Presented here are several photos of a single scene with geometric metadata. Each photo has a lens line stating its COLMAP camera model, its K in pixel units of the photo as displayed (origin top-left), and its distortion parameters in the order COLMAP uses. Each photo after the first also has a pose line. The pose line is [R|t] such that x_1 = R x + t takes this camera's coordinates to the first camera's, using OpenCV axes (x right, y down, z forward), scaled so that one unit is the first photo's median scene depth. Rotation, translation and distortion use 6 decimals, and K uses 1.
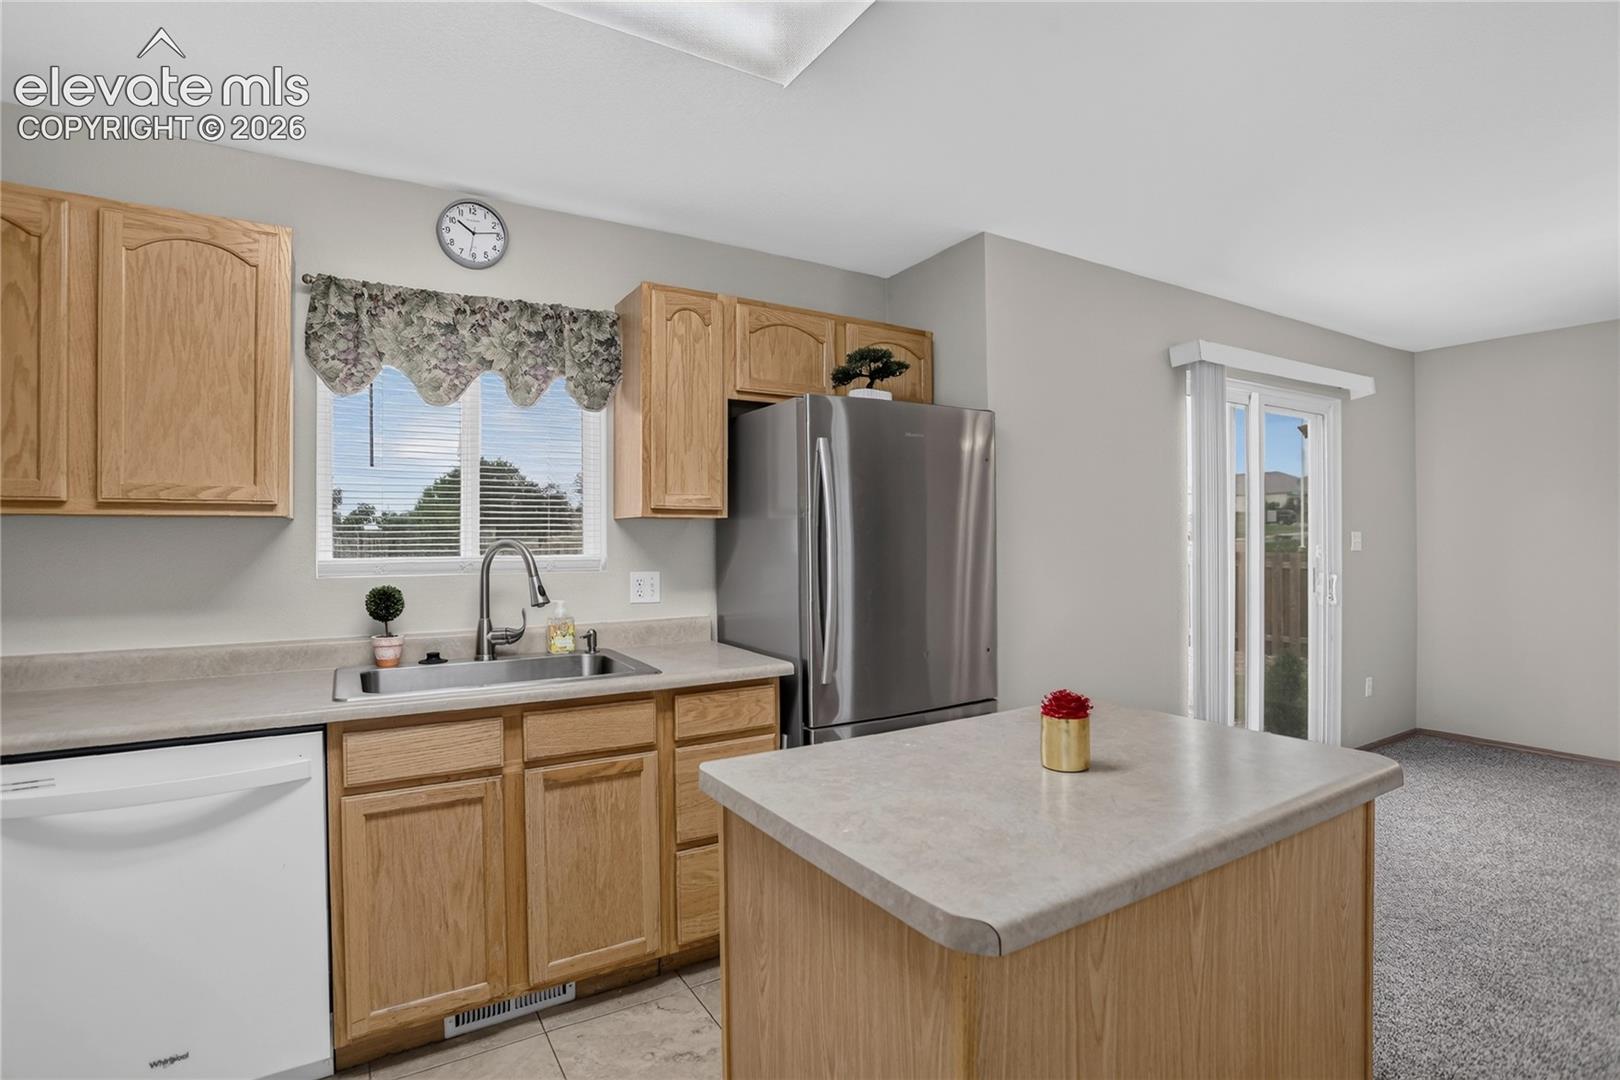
lens RADIAL K [[765.7, 0, 810.0], [0, 765.7, 540.0], [0, 0, 1]] dist [-0.054686, 0.013355]
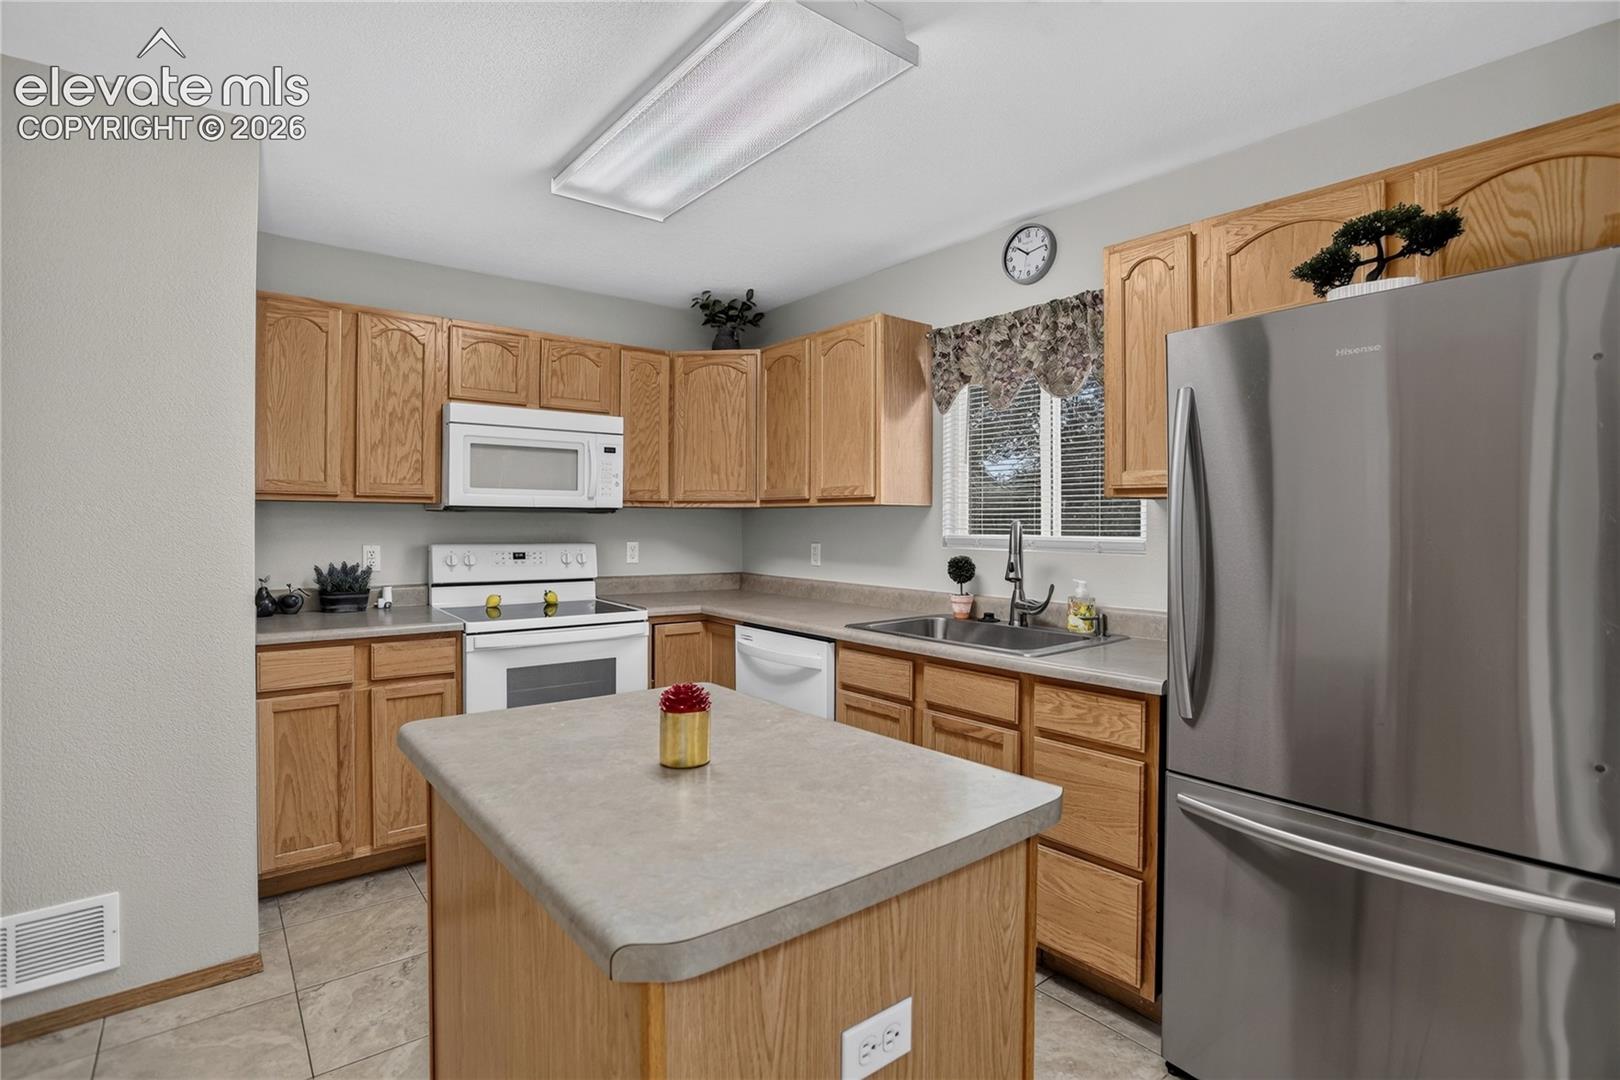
lens RADIAL K [[781.9, 0, 828.9], [0, 781.9, 524.9], [0, 0, 1]] dist [-0.055010, 0.000184]
pose [[0.158803, 0.011144, -0.987247, 0.706804], [-0.003568, 0.999936, 0.010714, -0.006455], [0.987304, 0.001821, 0.158833, 0.540128]]
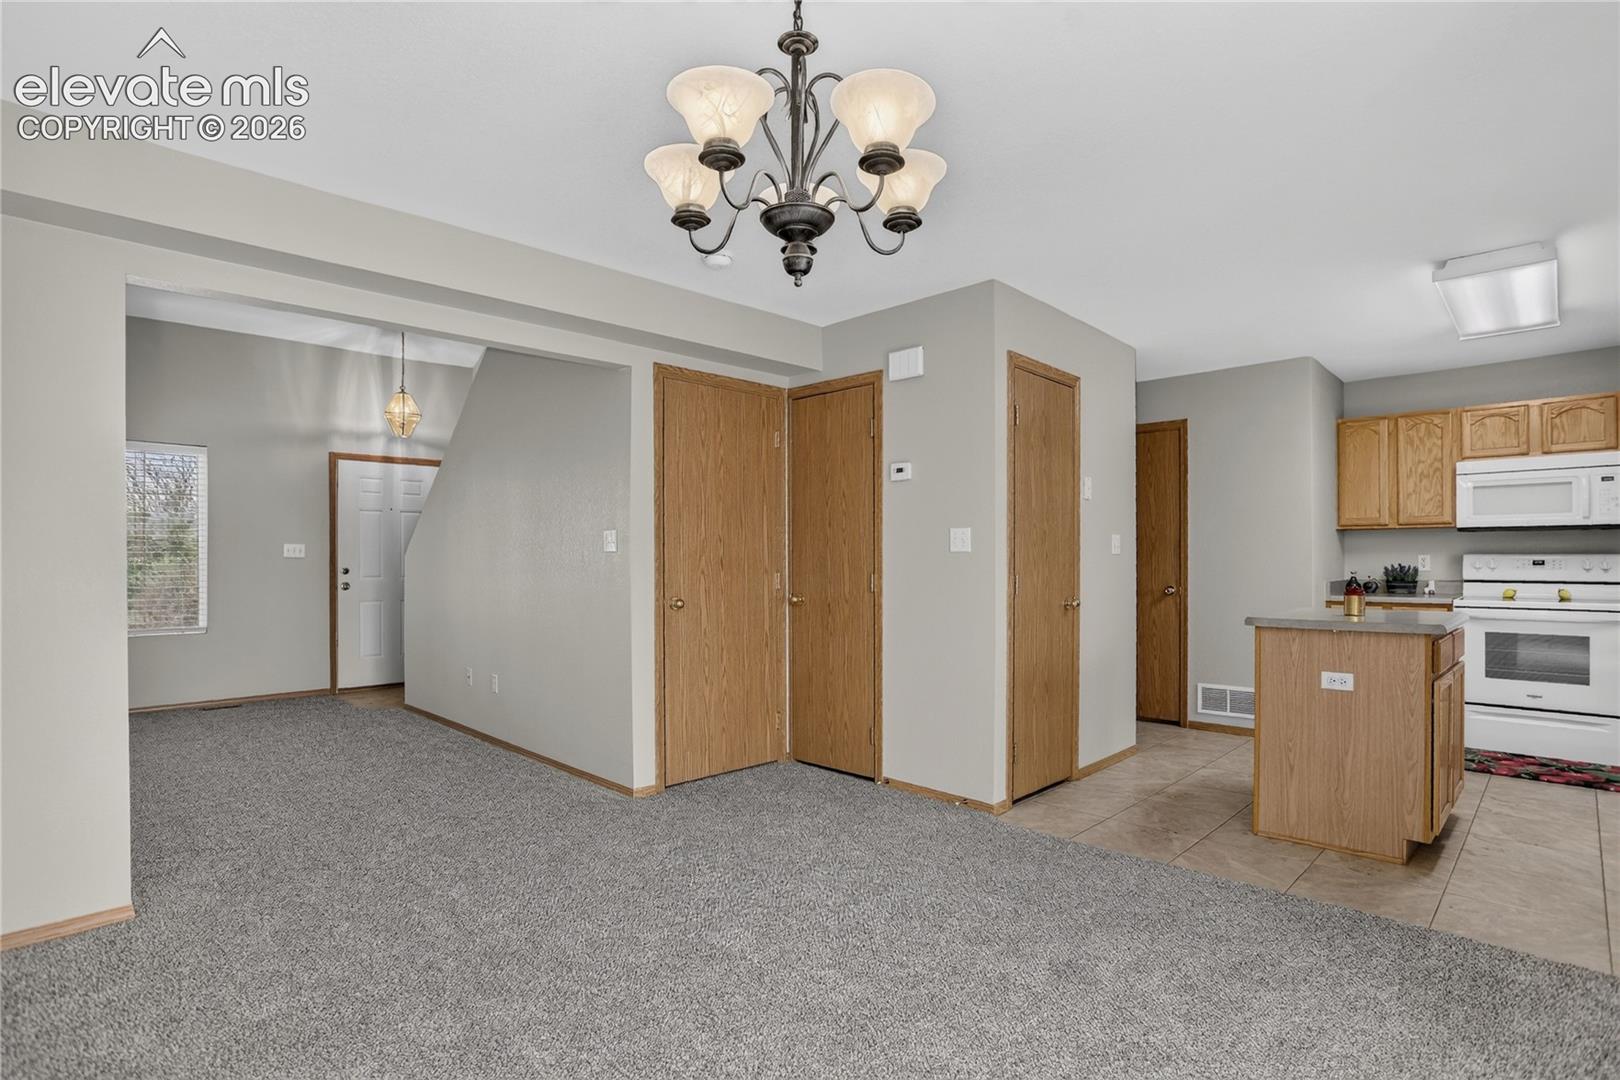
lens RADIAL K [[804.5, 0, 812.1], [0, 804.5, 558.2], [0, 0, 1]] dist [-0.057938, 0.028189]
pose [[-0.962865, 0.009644, -0.269812, 1.554447], [0.010318, 0.999946, -0.001078, 0.043392], [0.269787, -0.003822, -0.962912, 1.683174]]
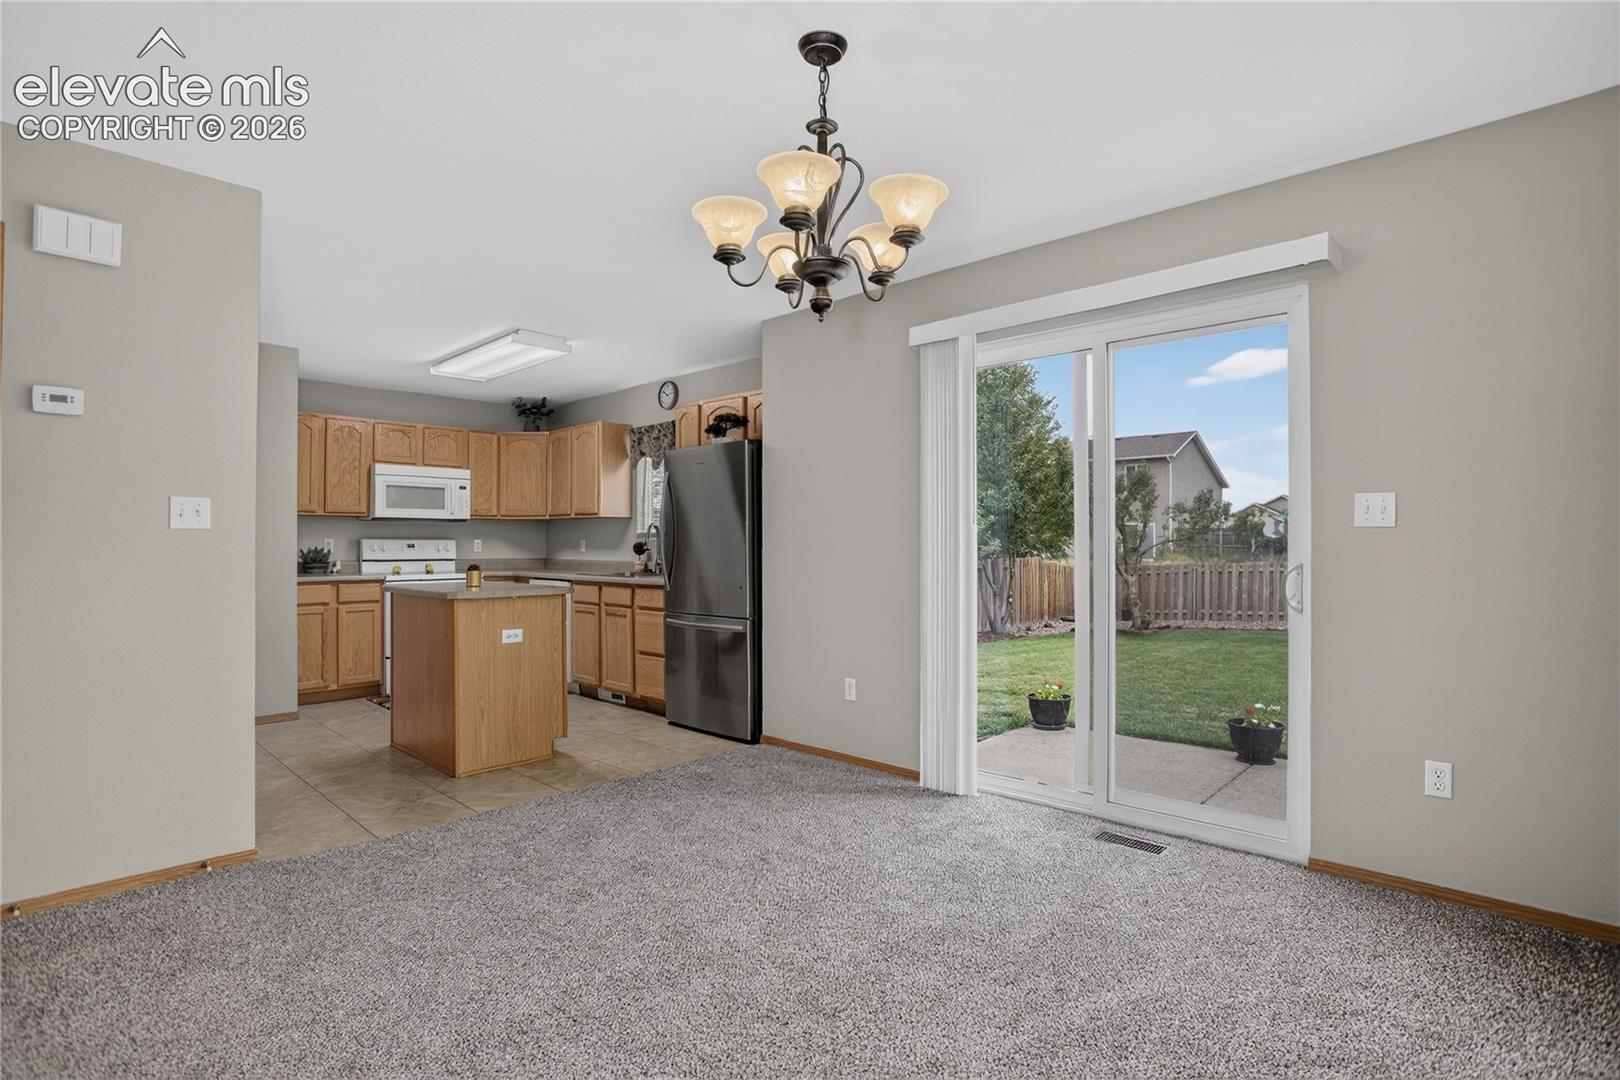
lens RADIAL K [[789.6, 0, 810.0], [0, 789.6, 540.0], [0, 0, 1]] dist [-0.062248, 0.026699]
pose [[0.277433, 0.003259, -0.960739, 2.176685], [-0.000018, 0.999994, 0.003387, 0.043777], [0.960745, -0.000922, 0.277432, 0.779787]]
